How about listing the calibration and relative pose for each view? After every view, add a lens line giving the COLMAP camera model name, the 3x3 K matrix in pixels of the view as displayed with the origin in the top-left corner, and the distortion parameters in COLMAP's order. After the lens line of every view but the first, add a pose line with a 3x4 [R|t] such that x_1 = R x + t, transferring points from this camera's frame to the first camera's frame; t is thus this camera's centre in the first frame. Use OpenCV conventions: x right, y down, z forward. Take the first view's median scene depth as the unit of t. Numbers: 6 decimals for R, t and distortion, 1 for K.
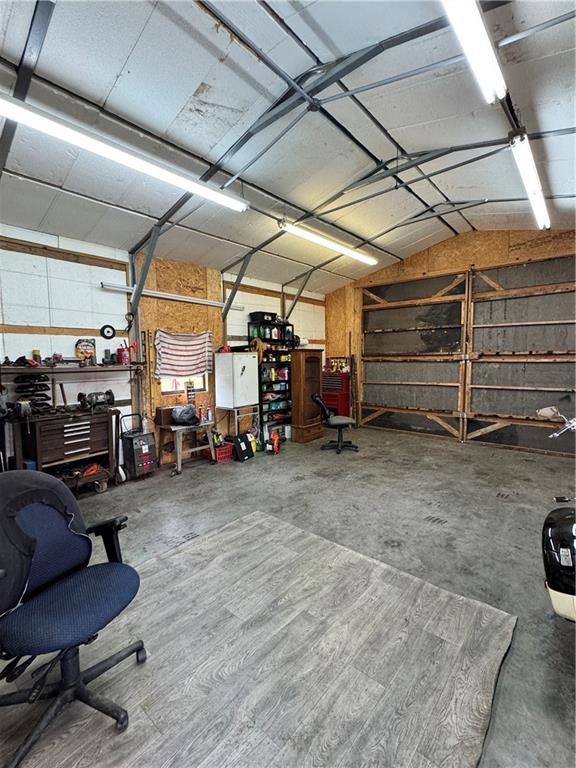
lens RADIAL K [[340.5, 0, 288.0], [0, 340.5, 384.0], [0, 0, 1]] dist [-0.001237, 0.000038]
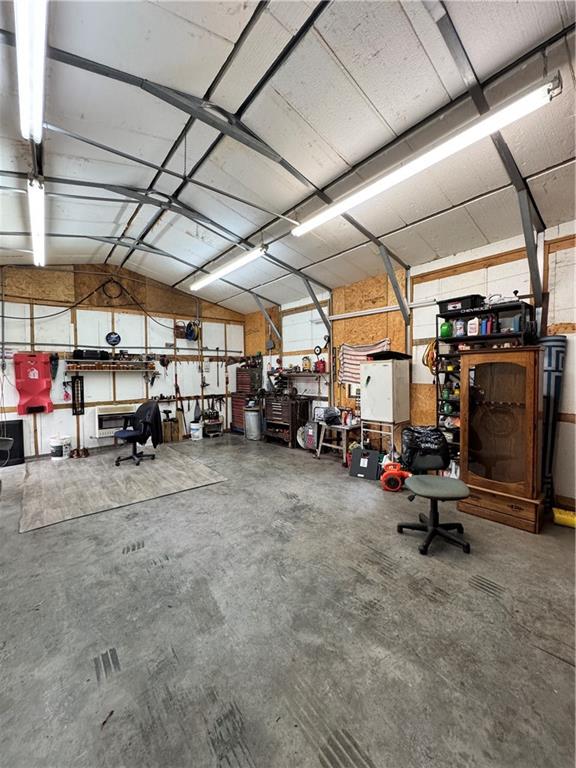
lens RADIAL K [[302.1, 0, 288.0], [0, 302.1, 384.0], [0, 0, 1]] dist [-0.001687, -0.000229]
pose [[-0.150301, 0.054430, -0.987141, 0.885498], [-0.057494, 0.996312, 0.063689, -0.089023], [0.986967, 0.066327, -0.146618, 1.154575]]
